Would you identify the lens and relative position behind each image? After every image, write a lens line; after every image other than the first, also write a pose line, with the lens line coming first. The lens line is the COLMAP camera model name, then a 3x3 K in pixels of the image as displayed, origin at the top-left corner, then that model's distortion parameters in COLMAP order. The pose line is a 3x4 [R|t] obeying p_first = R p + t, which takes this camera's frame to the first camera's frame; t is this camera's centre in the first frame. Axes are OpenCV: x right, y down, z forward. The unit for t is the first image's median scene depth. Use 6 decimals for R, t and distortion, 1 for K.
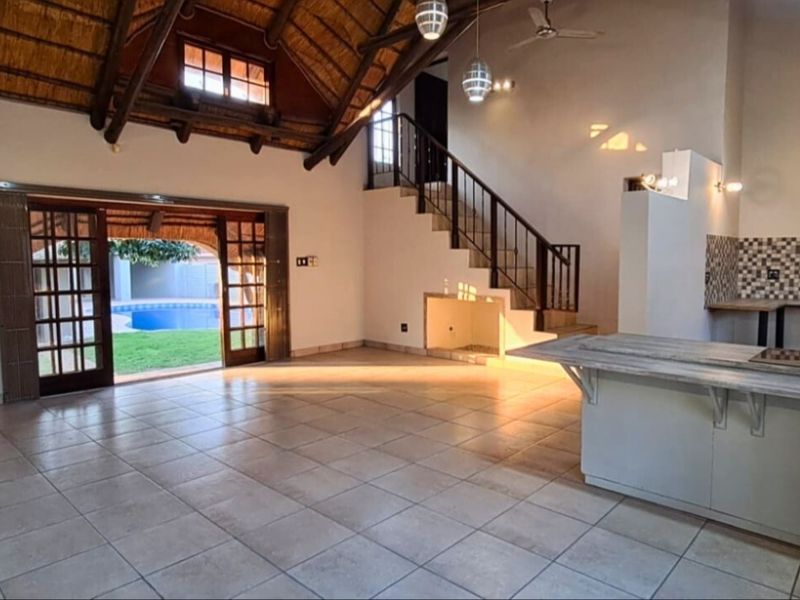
lens RADIAL K [[525.2, 0, 399.9], [0, 525.2, 298.5], [0, 0, 1]] dist [-0.022187, -0.001157]
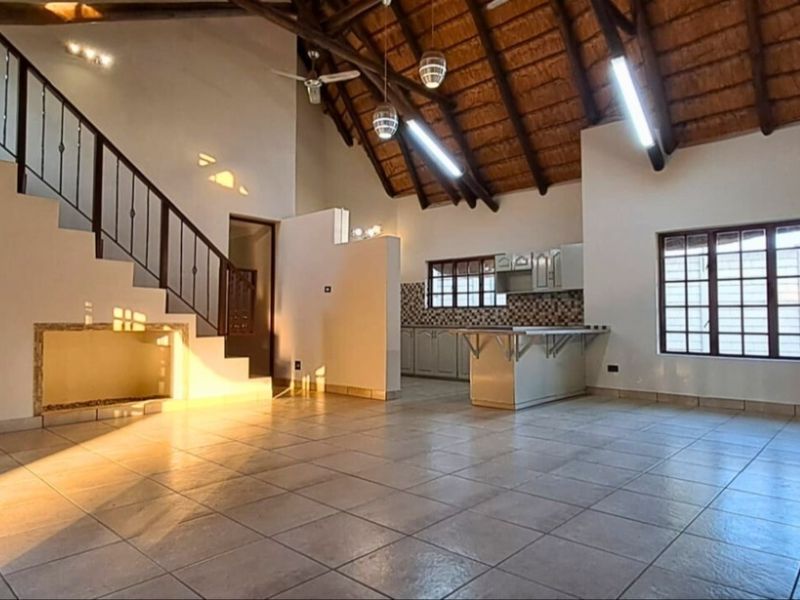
lens RADIAL K [[525.2, 0, 398.3], [0, 525.2, 300.7], [0, 0, 1]] dist [-0.022187, -0.001157]
pose [[-0.007868, 0.041772, 0.999096, -0.613167], [0.073155, 0.996474, -0.041086, 0.018659], [-0.997290, 0.072765, -0.010896, 0.639428]]
